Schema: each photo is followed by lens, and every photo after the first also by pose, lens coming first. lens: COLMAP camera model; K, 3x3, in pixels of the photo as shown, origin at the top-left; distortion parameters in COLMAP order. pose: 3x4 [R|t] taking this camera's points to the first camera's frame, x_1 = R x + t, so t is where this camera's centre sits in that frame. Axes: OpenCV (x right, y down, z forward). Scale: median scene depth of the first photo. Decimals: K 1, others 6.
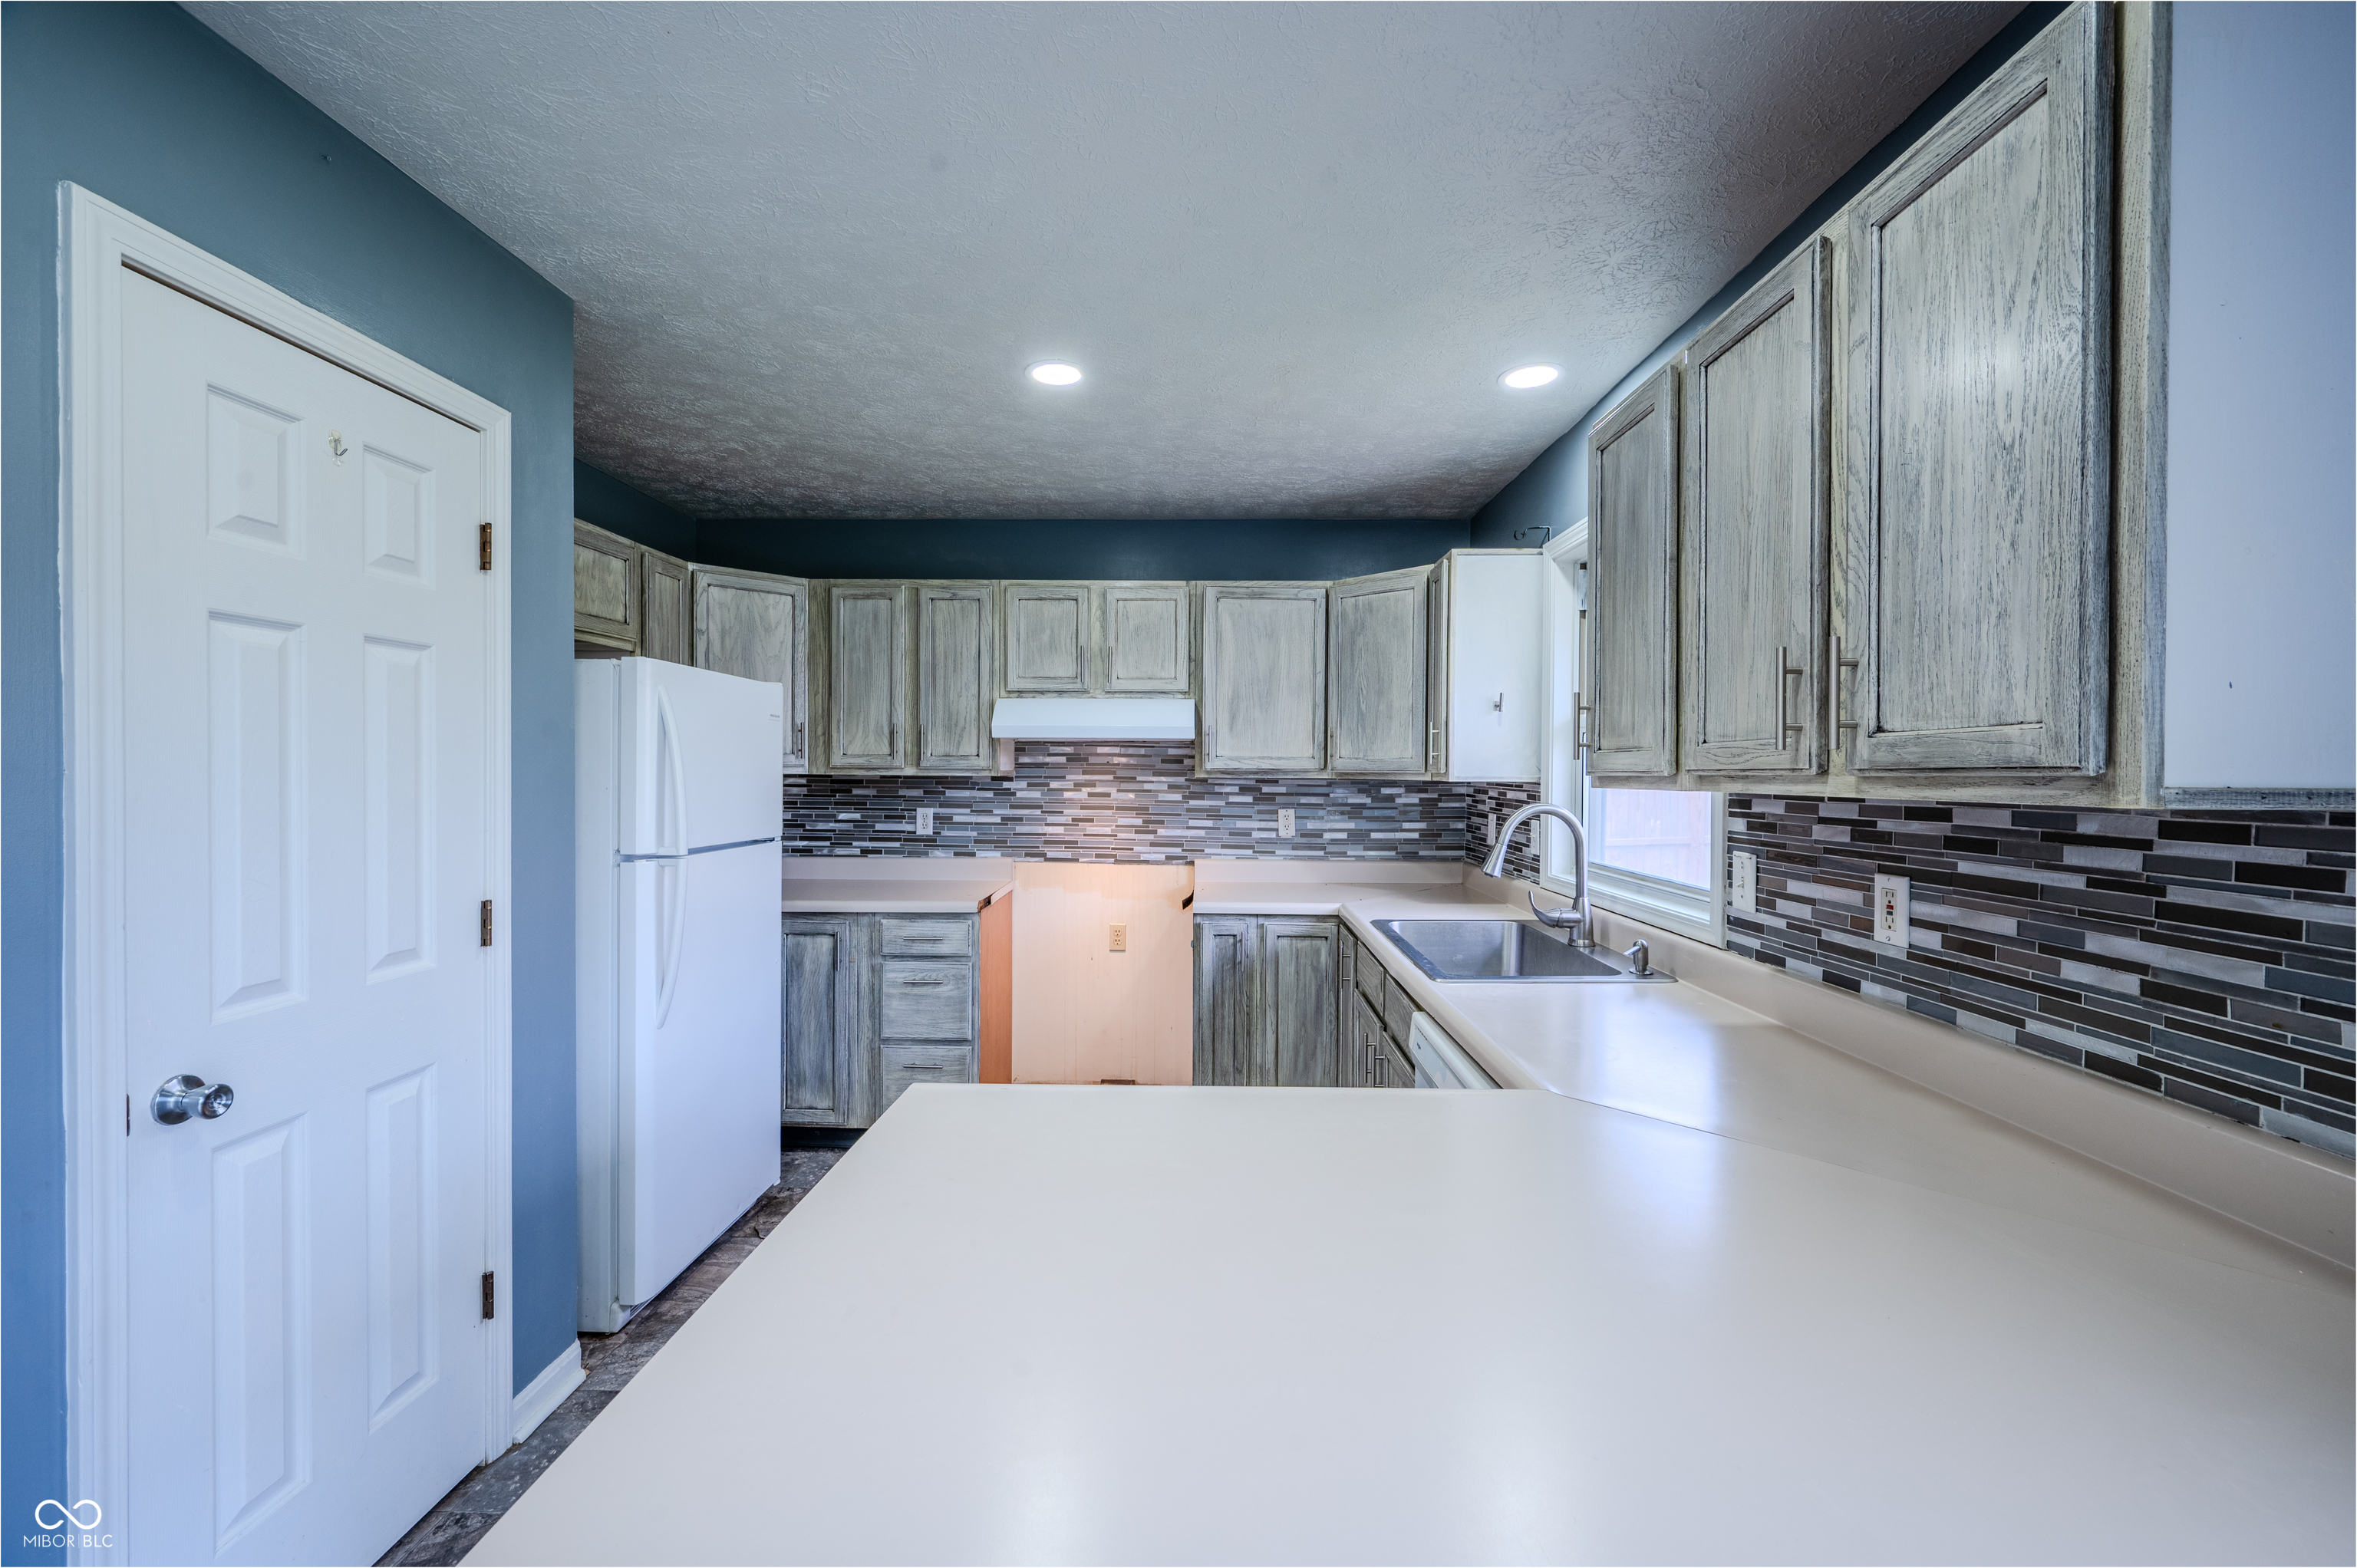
lens RADIAL K [[930.5, 0, 1176.3], [0, 930.5, 779.4], [0, 0, 1]] dist [0.000822, 0.000034]
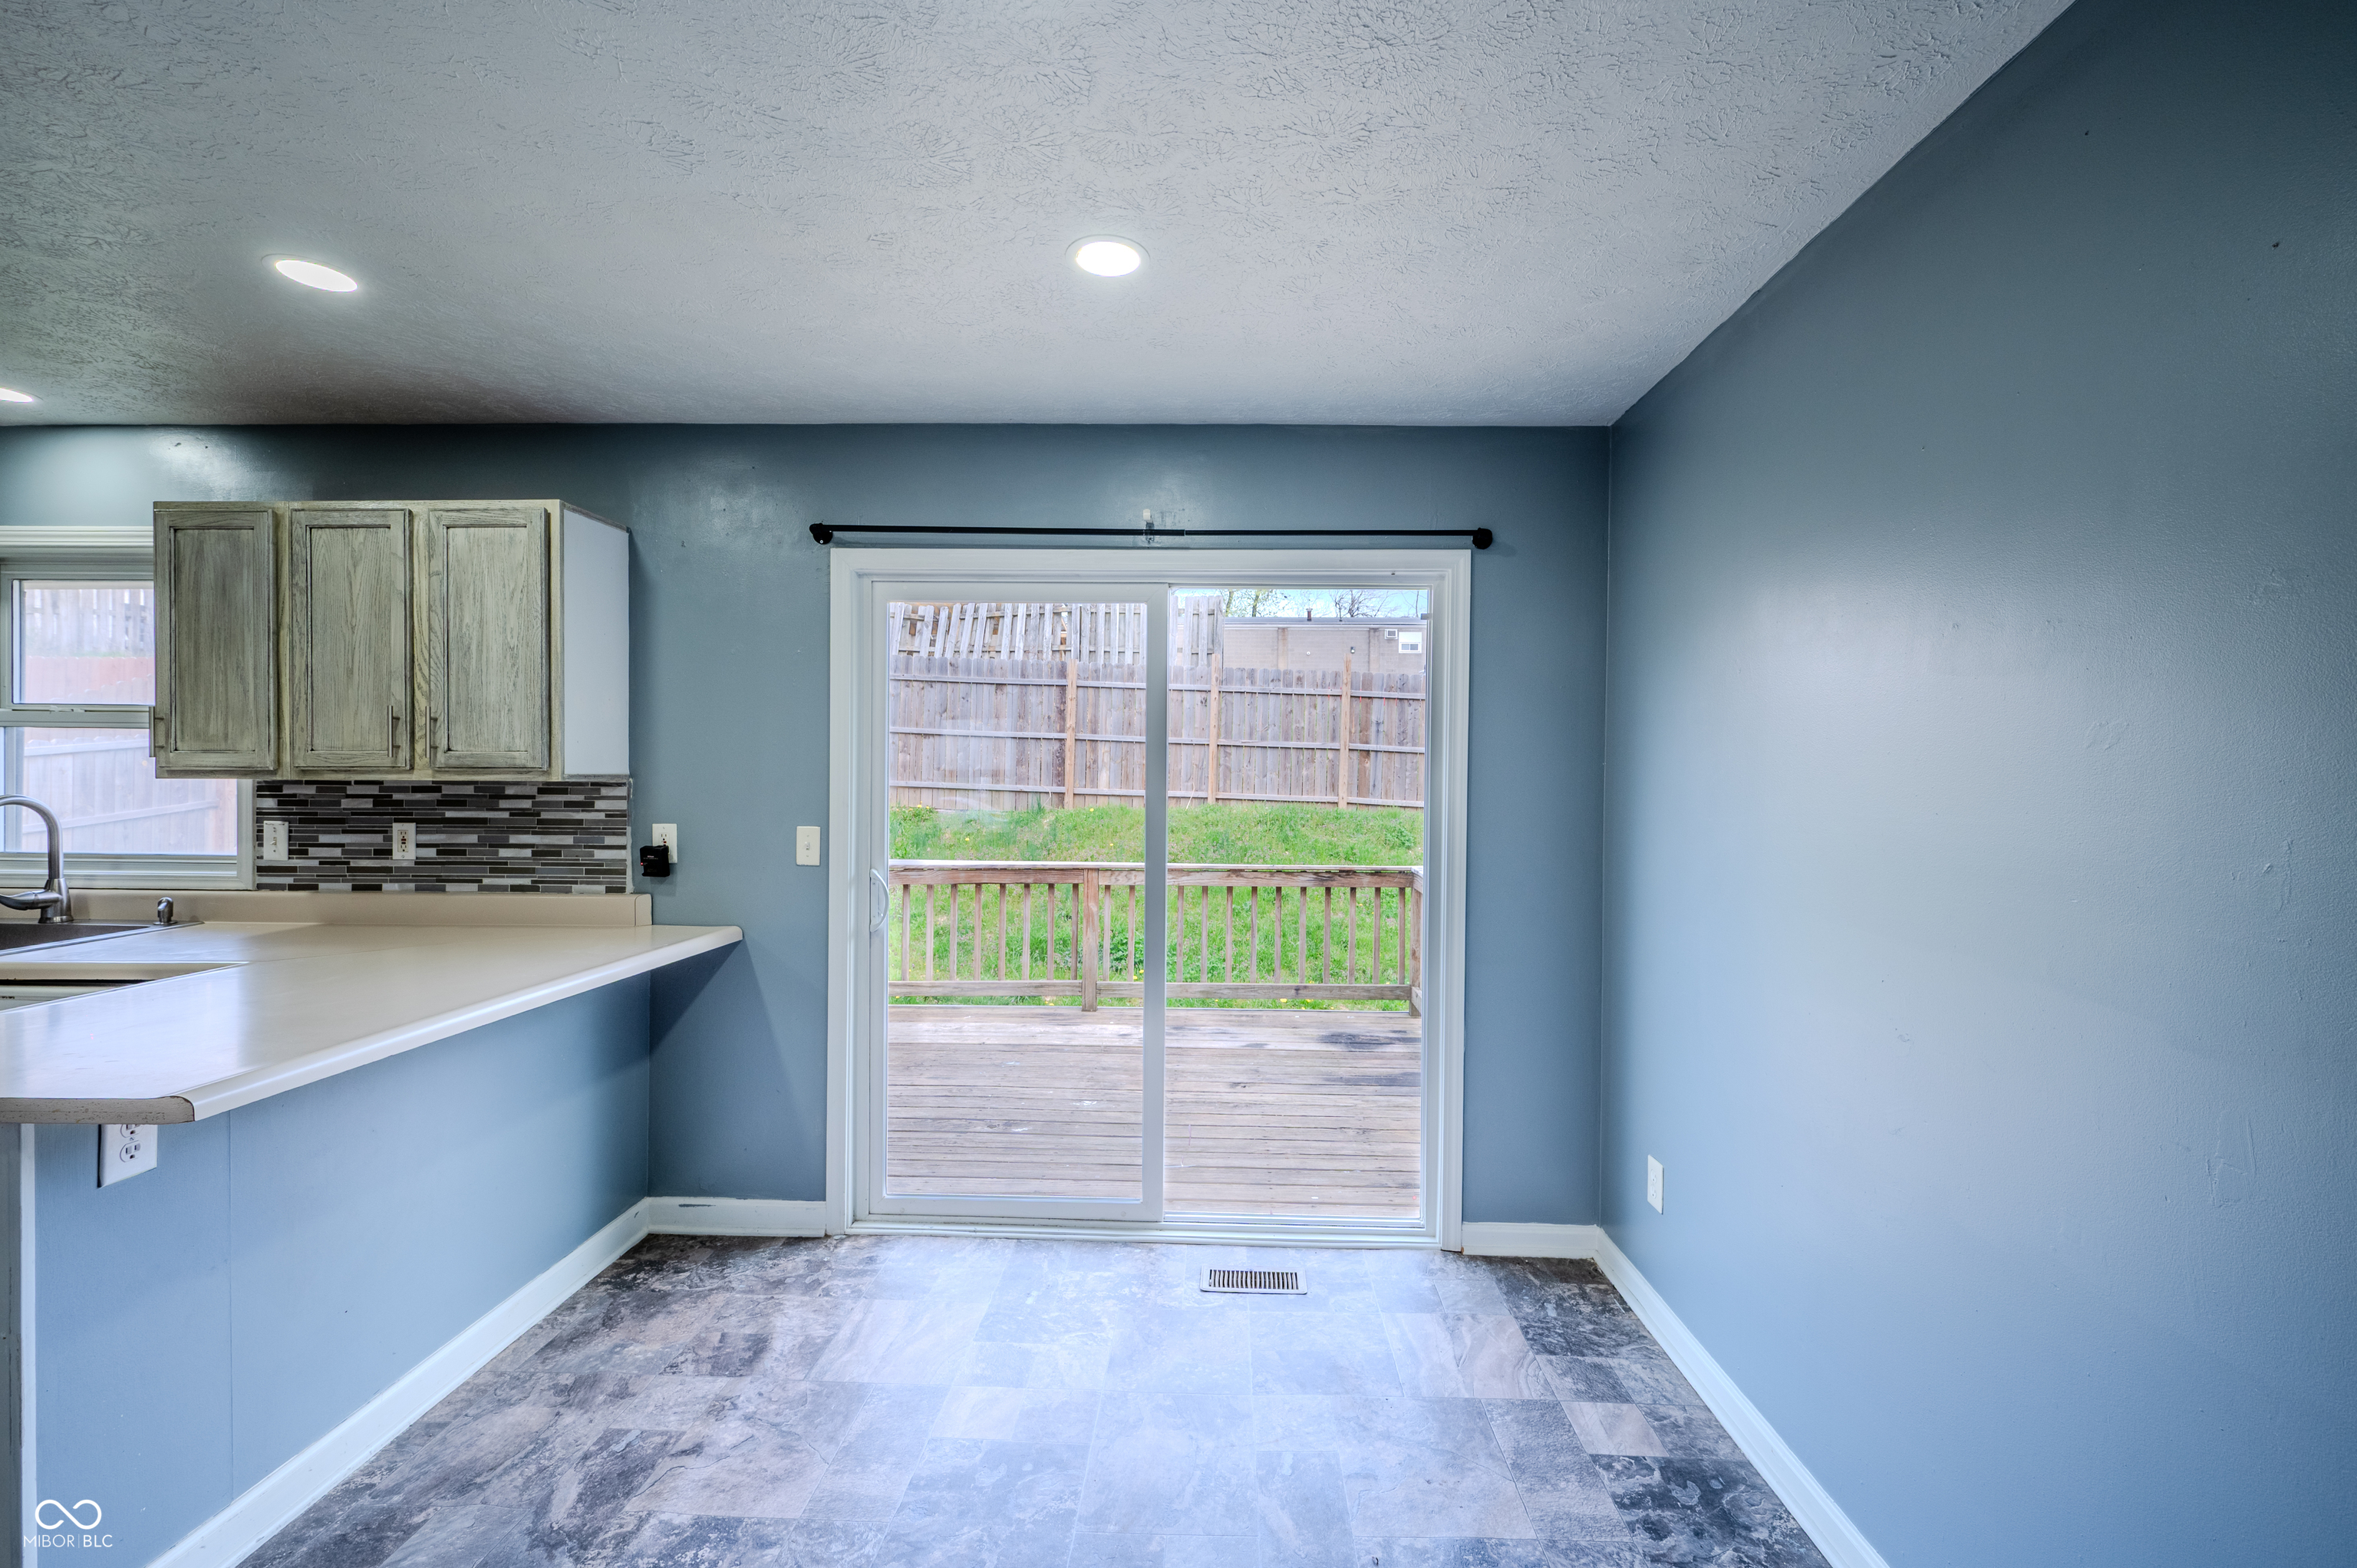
lens RADIAL K [[930.5, 0, 1176.3], [0, 930.5, 779.4], [0, 0, 1]] dist [0.000822, 0.000034]
pose [[0.018913, -0.012251, 0.999746, -1.211618], [0.002179, 0.999923, 0.012212, -0.004288], [-0.999819, 0.001948, 0.018938, -0.665470]]
